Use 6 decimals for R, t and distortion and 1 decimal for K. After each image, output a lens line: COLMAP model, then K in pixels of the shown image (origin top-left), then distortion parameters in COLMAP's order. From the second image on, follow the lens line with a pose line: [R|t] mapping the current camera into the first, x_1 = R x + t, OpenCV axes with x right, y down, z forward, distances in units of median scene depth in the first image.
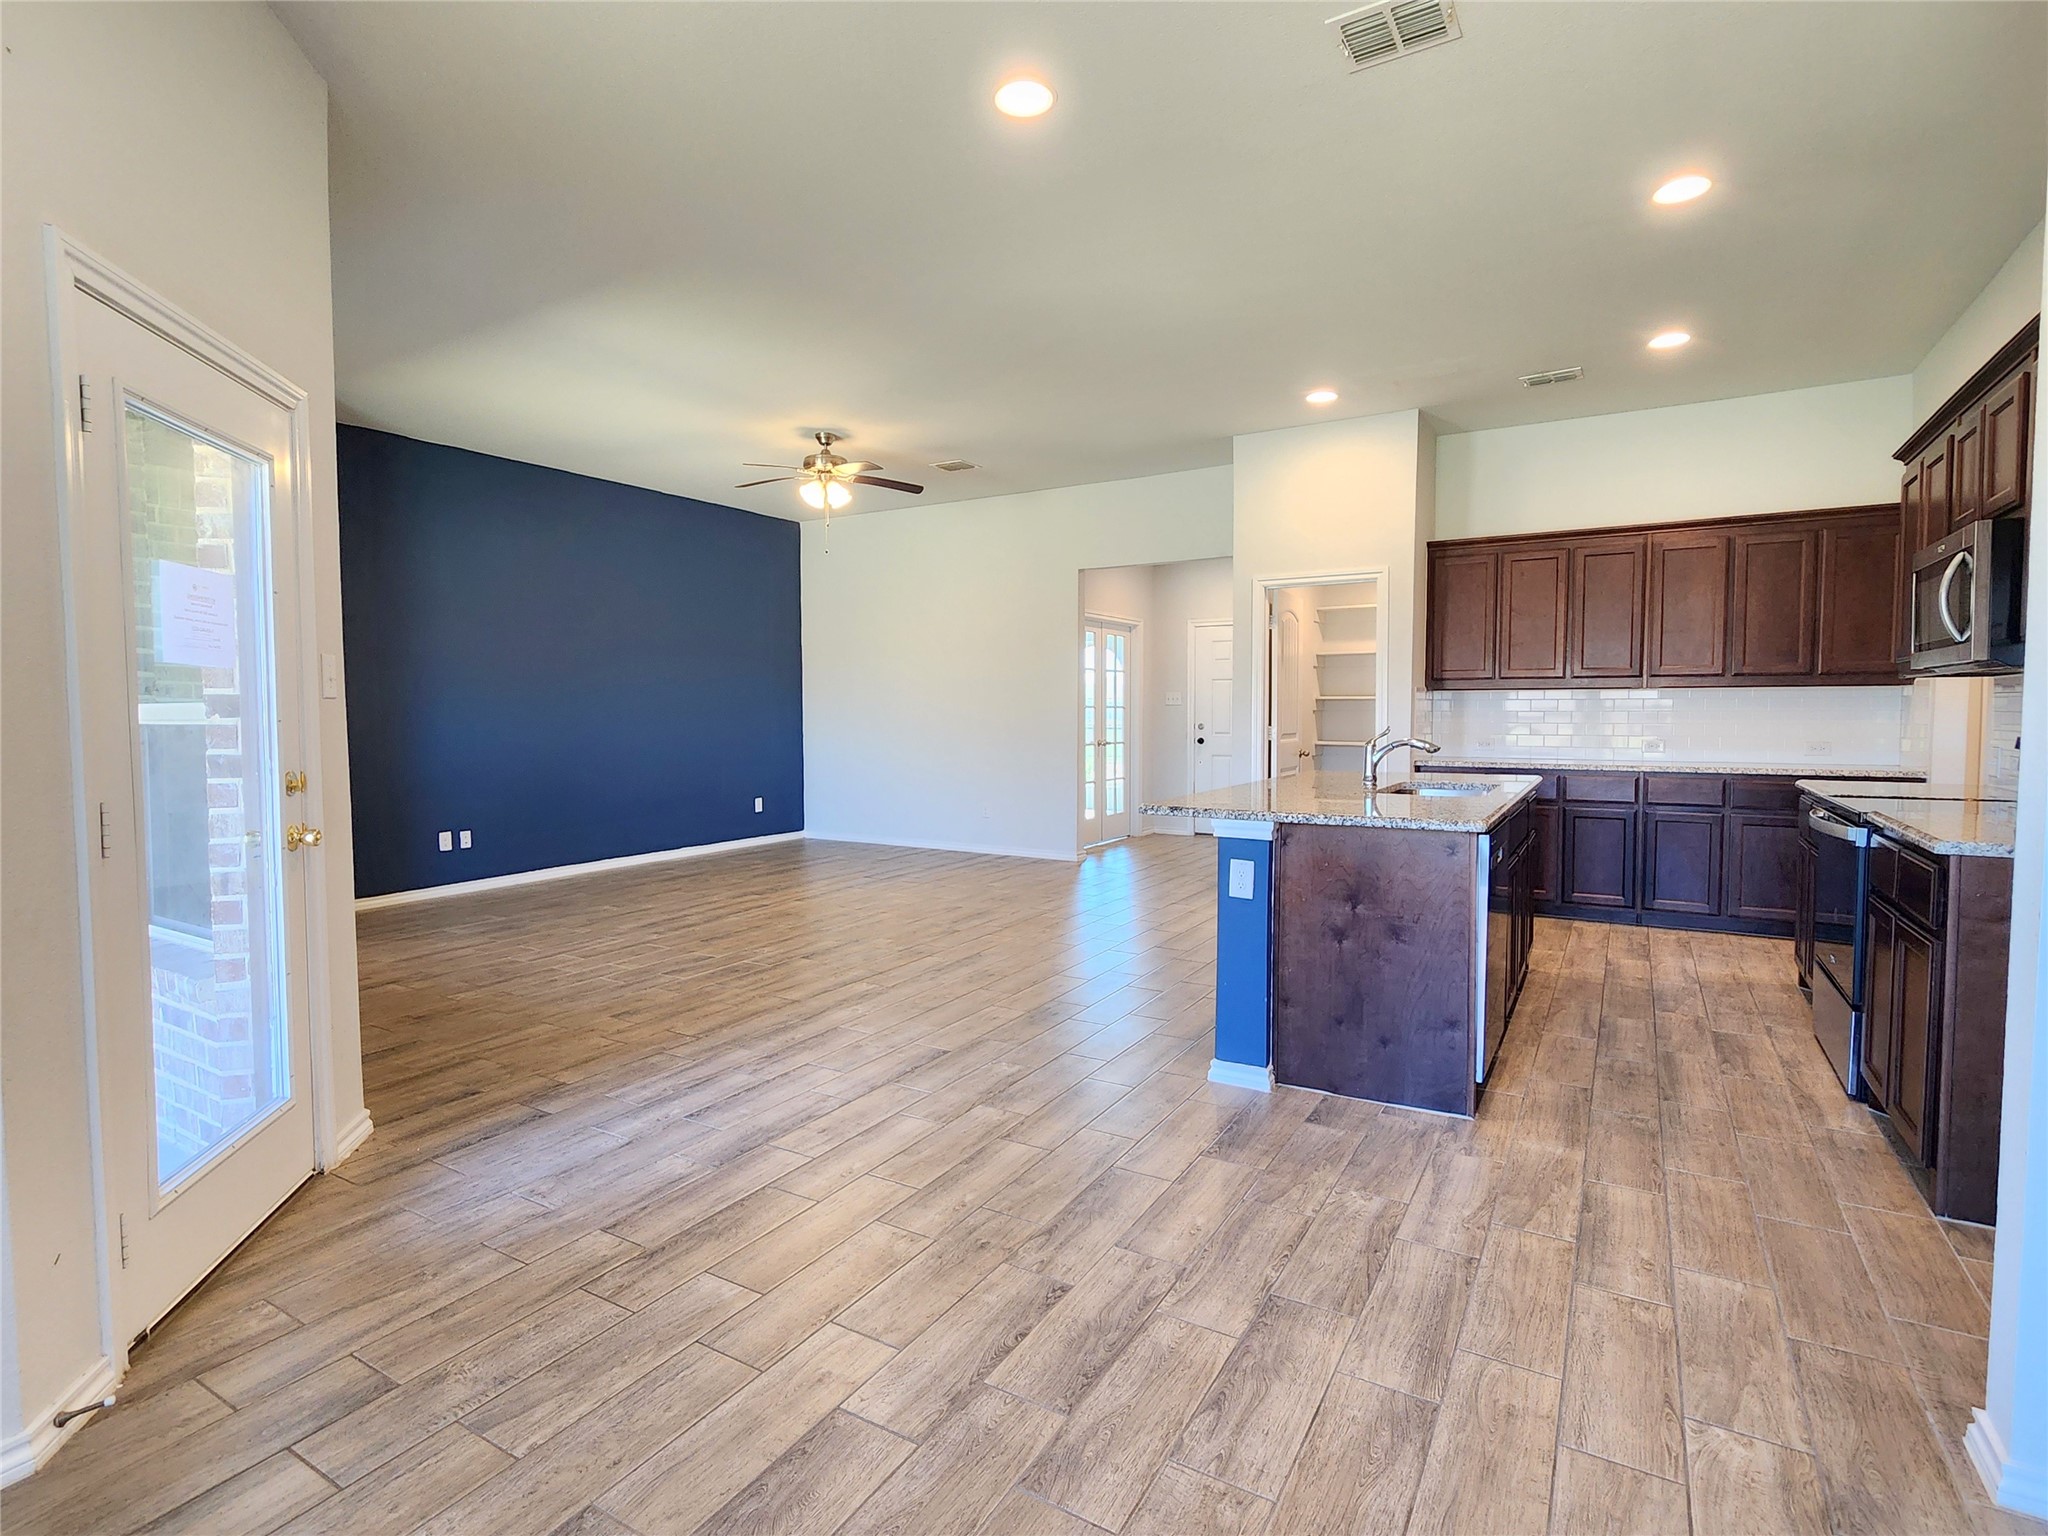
lens RADIAL K [[1023.6, 0, 975.0], [0, 1023.6, 757.7], [0, 0, 1]] dist [-0.001537, -0.000256]
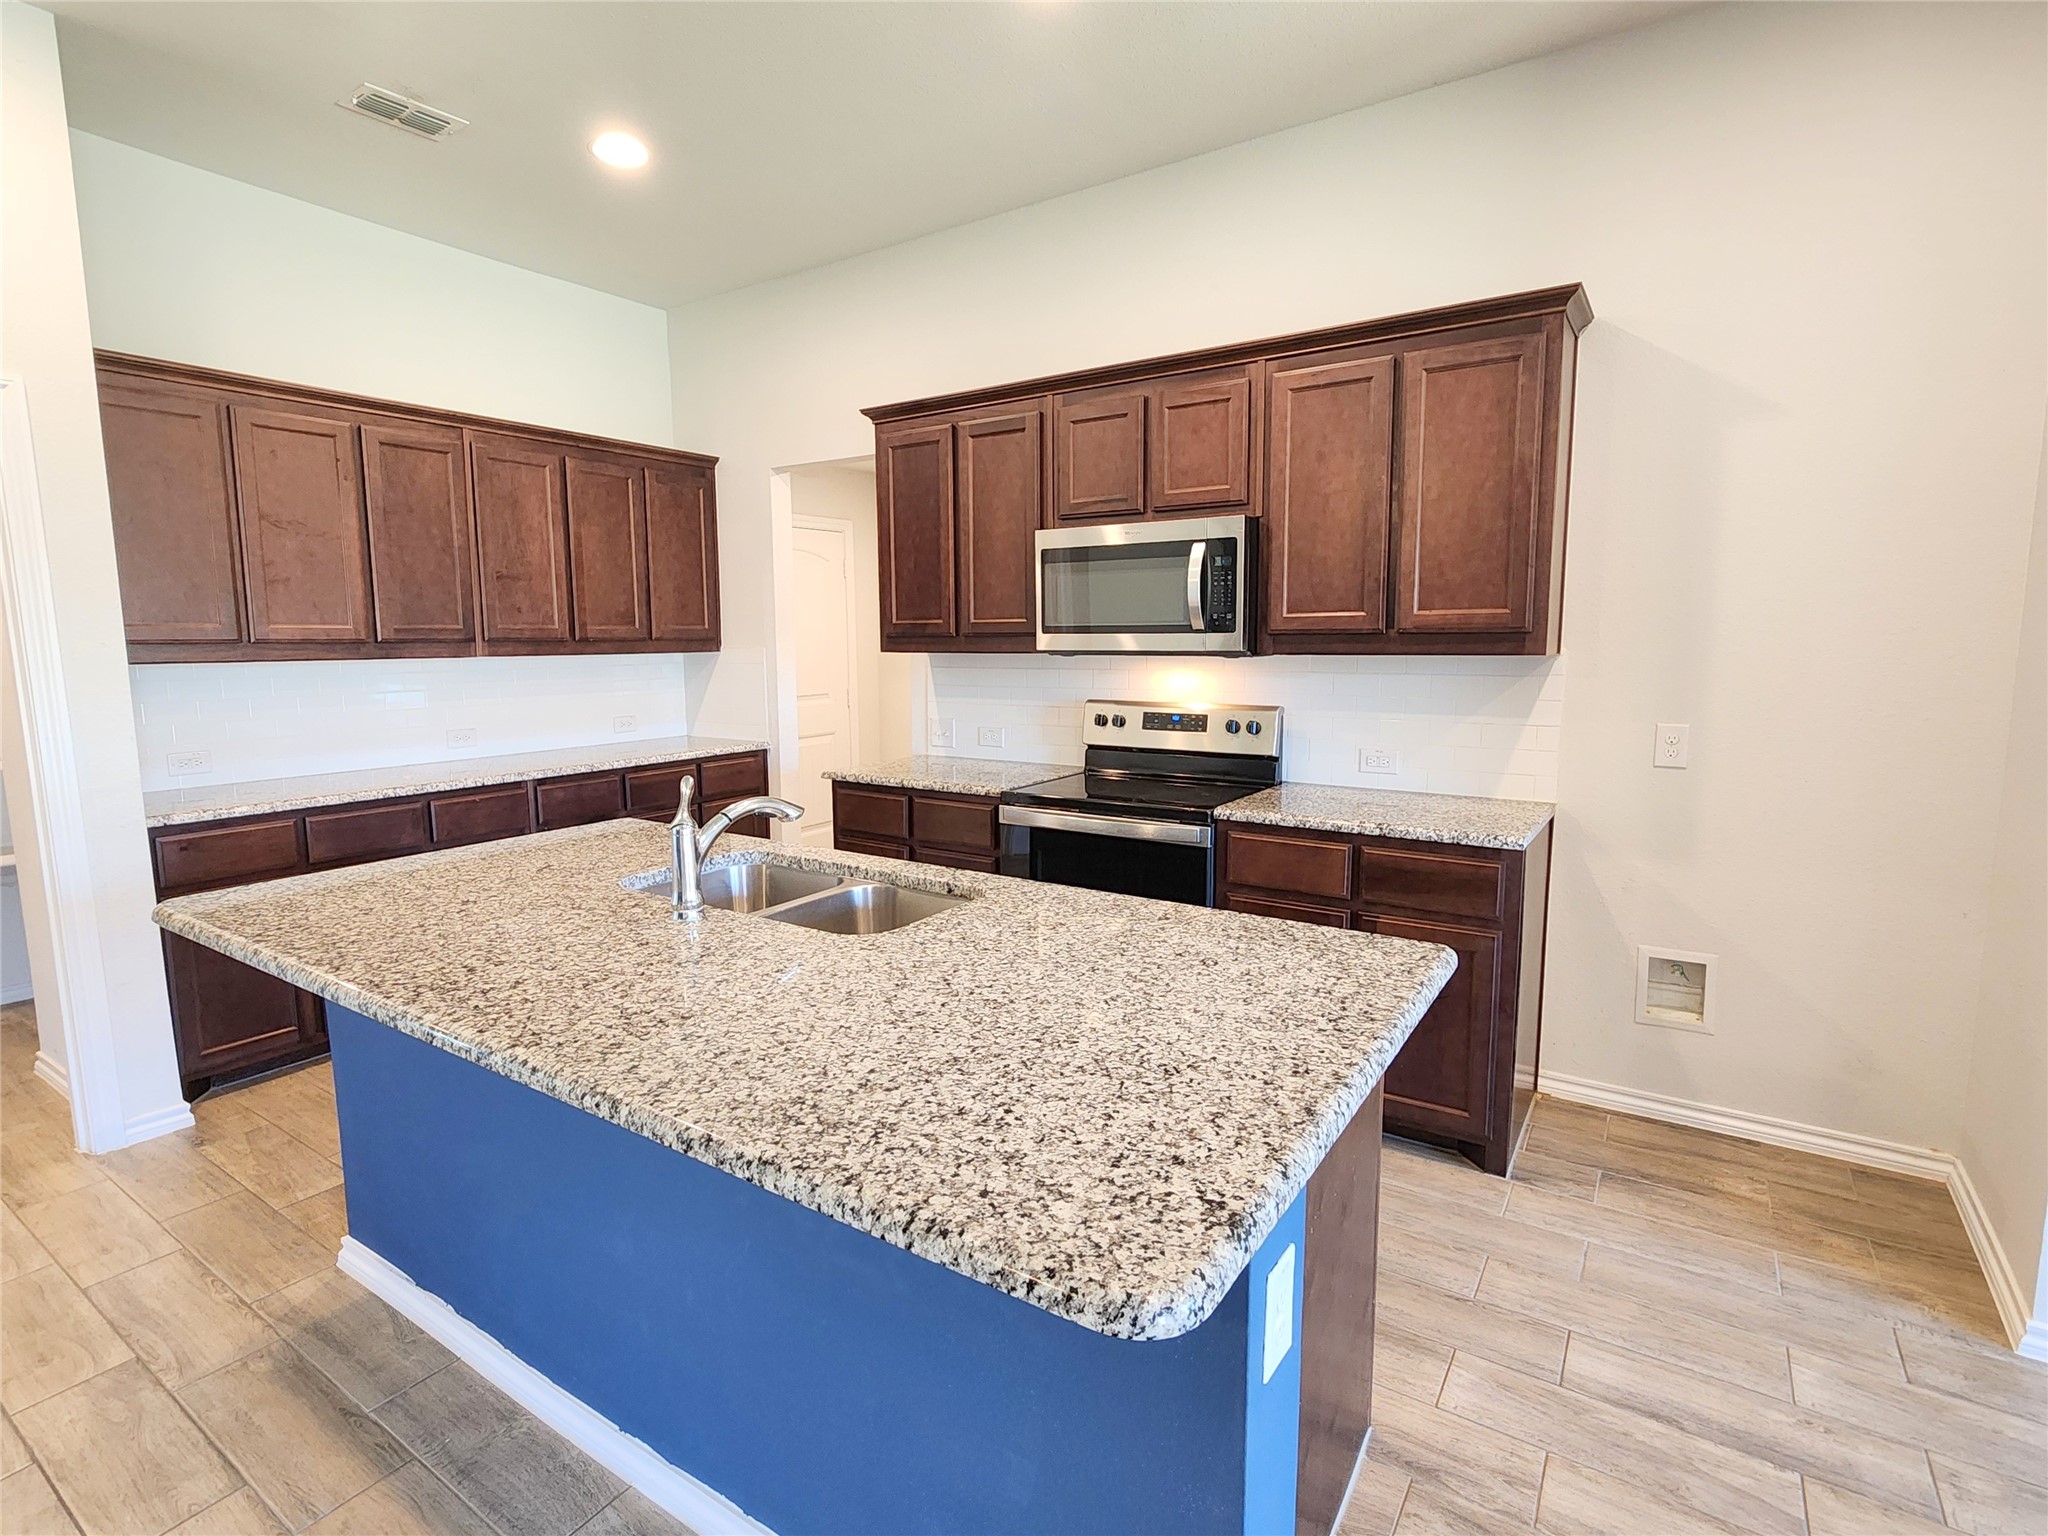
lens RADIAL K [[1023.6, 0, 1028.3], [0, 1023.6, 772.8], [0, 0, 1]] dist [-0.001537, -0.000256]
pose [[0.011690, -0.128033, 0.991701, -0.037136], [0.050804, 0.990564, 0.127287, -0.061978], [-0.998640, 0.048894, 0.018085, 0.638648]]
